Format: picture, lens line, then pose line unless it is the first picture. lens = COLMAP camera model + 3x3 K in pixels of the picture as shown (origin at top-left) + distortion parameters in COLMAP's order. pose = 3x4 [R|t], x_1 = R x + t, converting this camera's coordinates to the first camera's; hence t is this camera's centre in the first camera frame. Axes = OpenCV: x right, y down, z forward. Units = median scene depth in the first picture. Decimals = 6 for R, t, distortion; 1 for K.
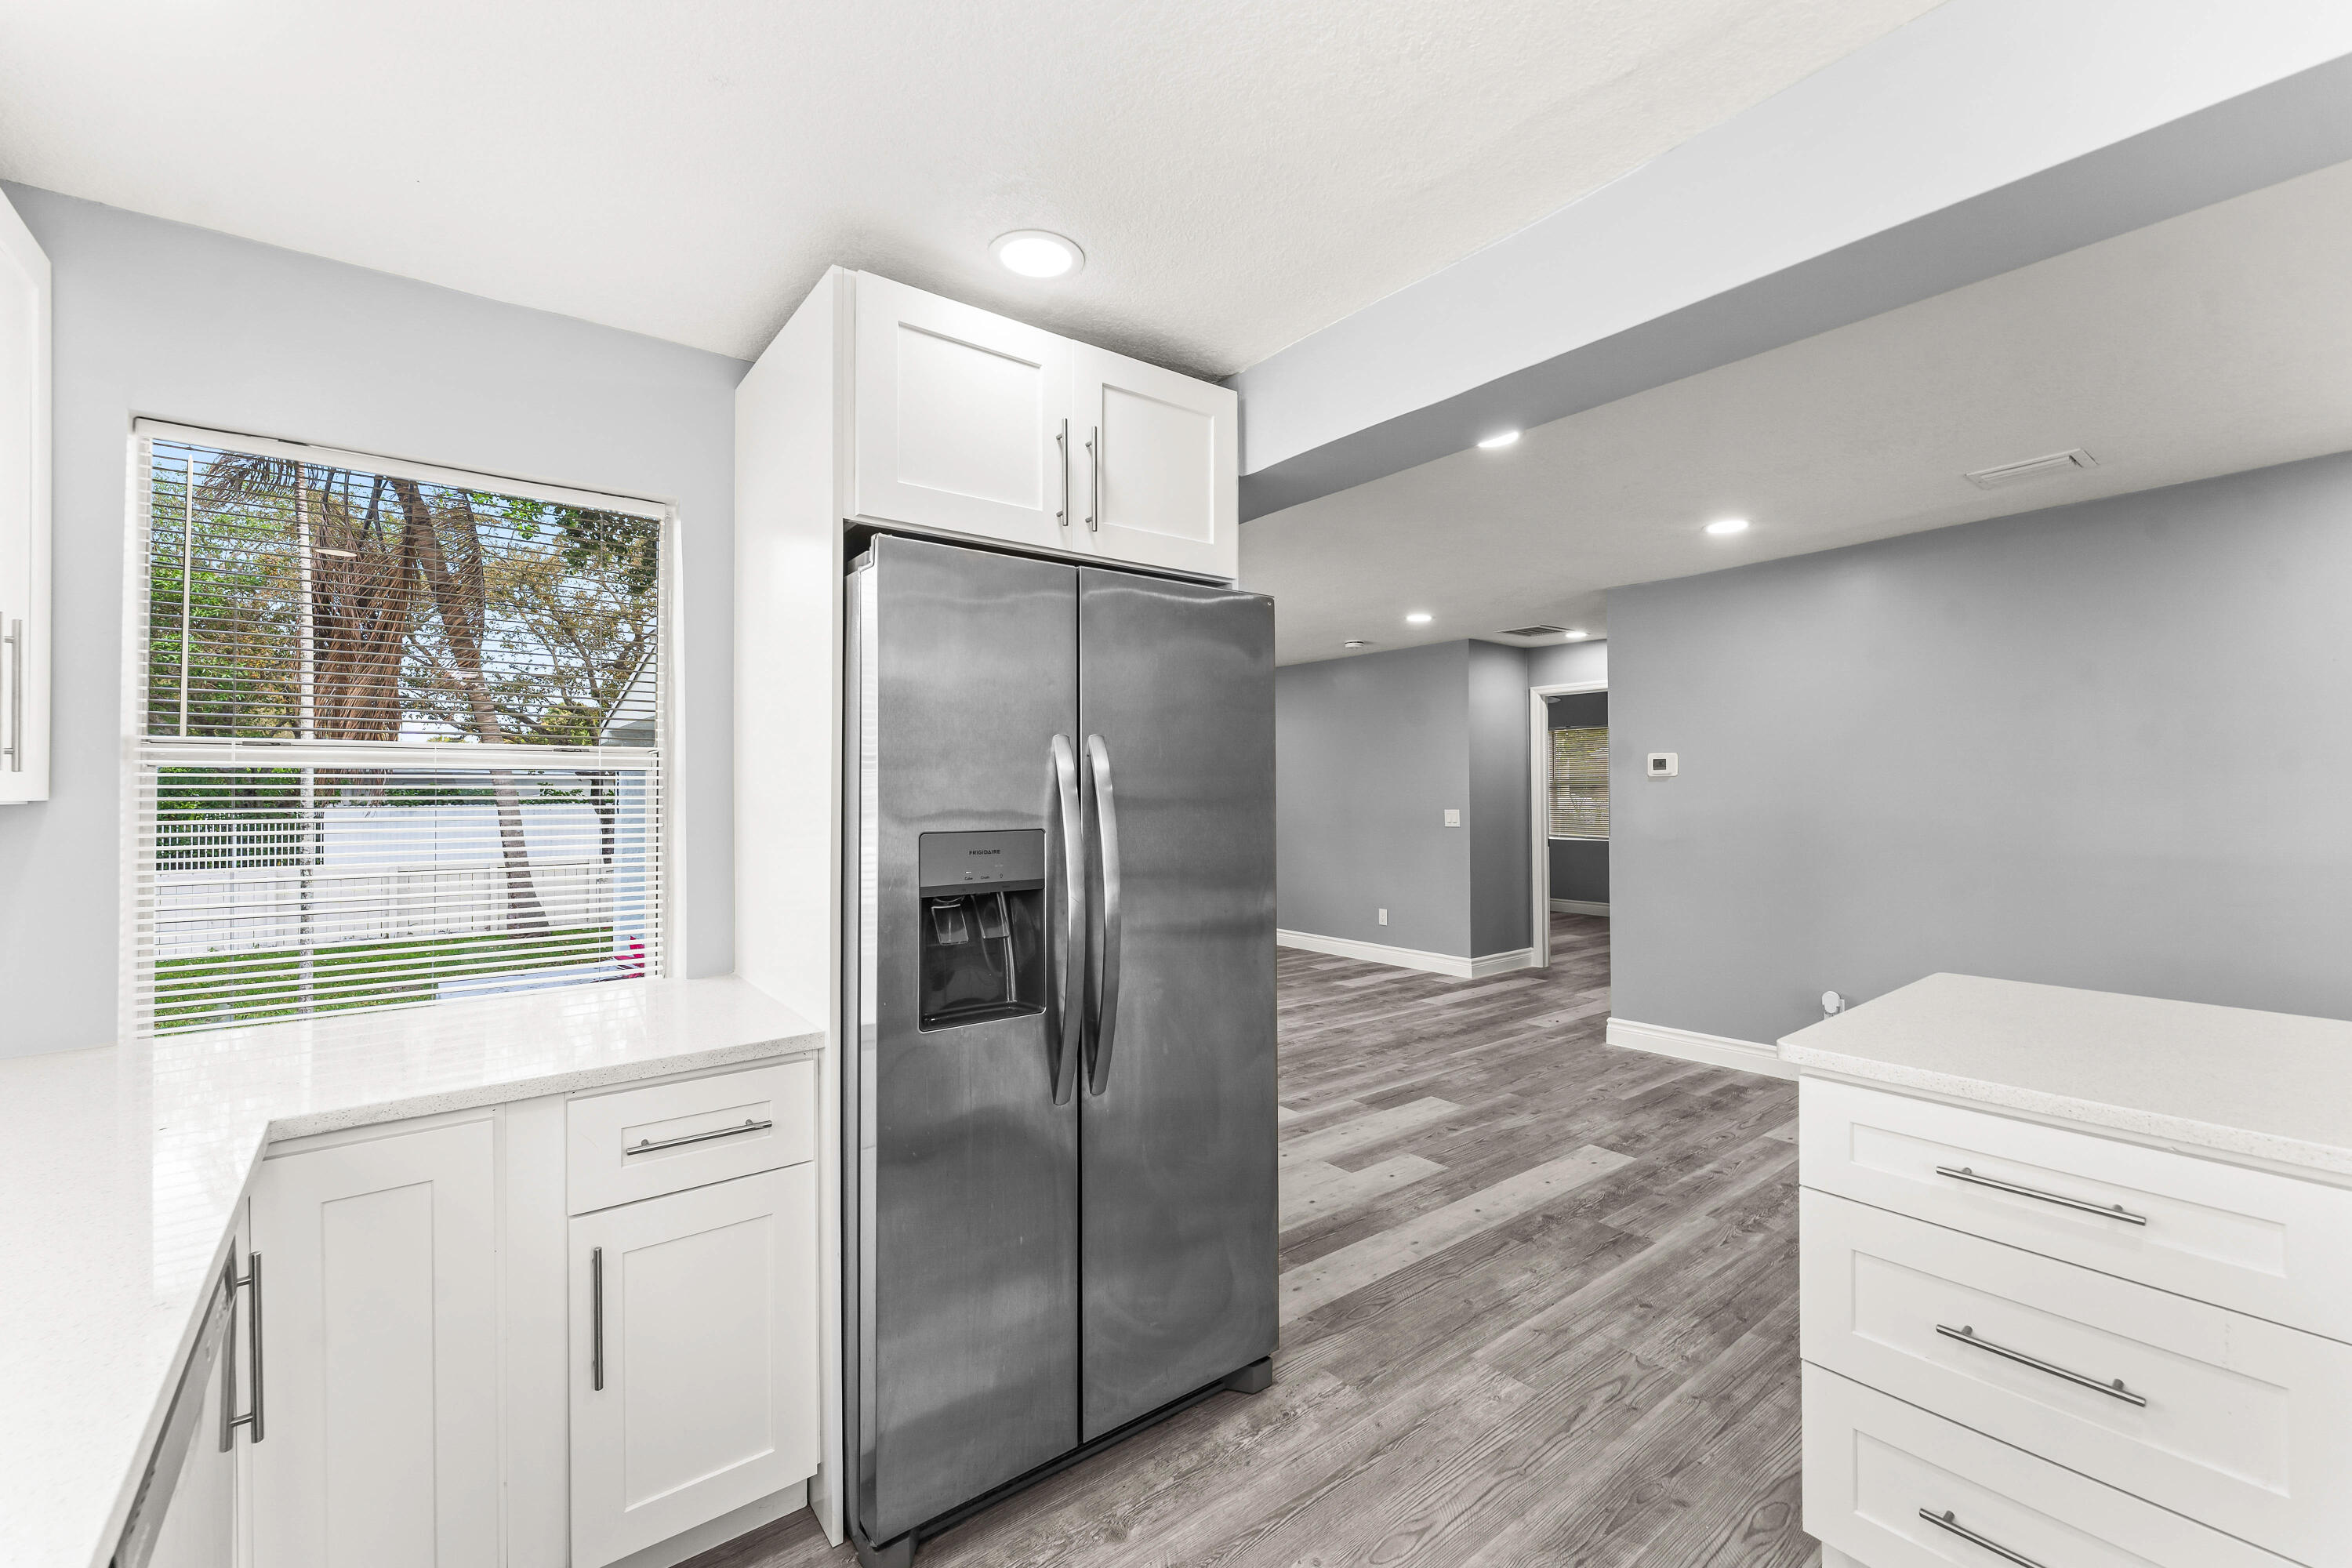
lens RADIAL K [[971.8, 0, 1176.0], [0, 971.8, 784.0], [0, 0, 1]] dist [0.000868, 0.000079]
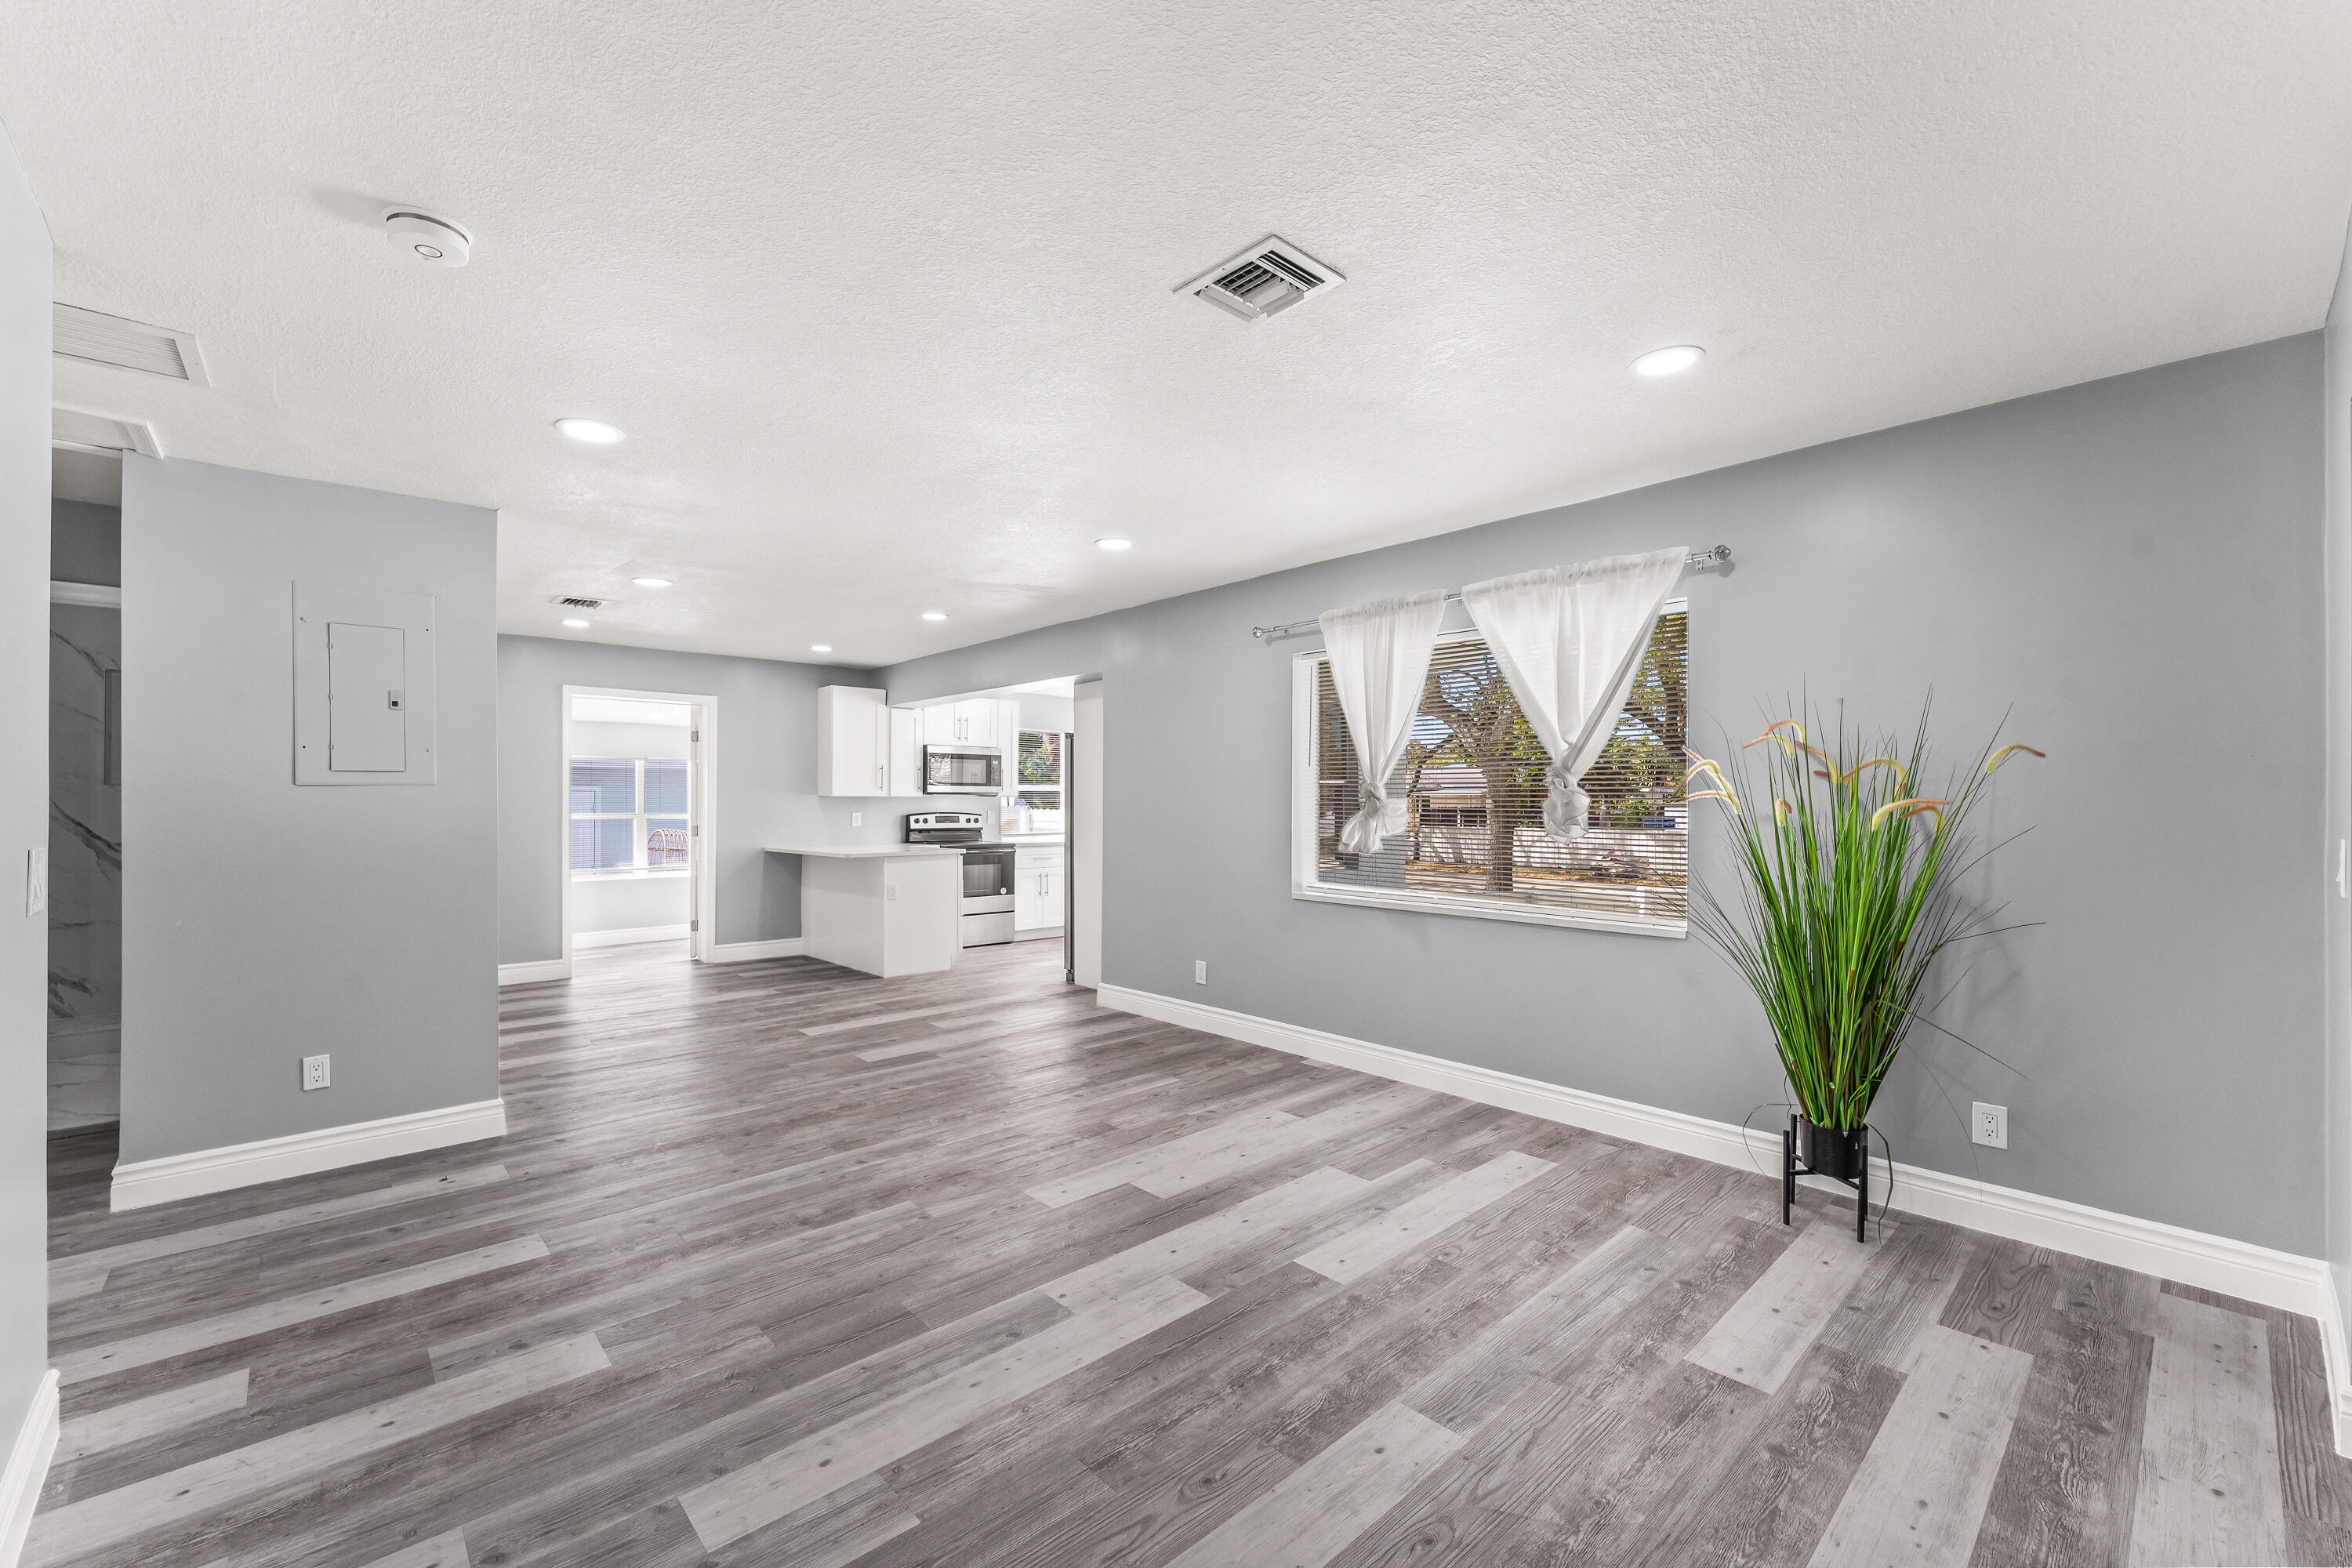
lens RADIAL K [[946.9, 0, 1176.0], [0, 946.9, 802.9], [0, 0, 1]] dist [-0.000052, -0.000125]
pose [[-0.996914, 0.002532, -0.078456, -0.009762], [0.002936, 0.999983, -0.005040, 0.031256], [0.078442, -0.005255, -0.996905, 2.470941]]
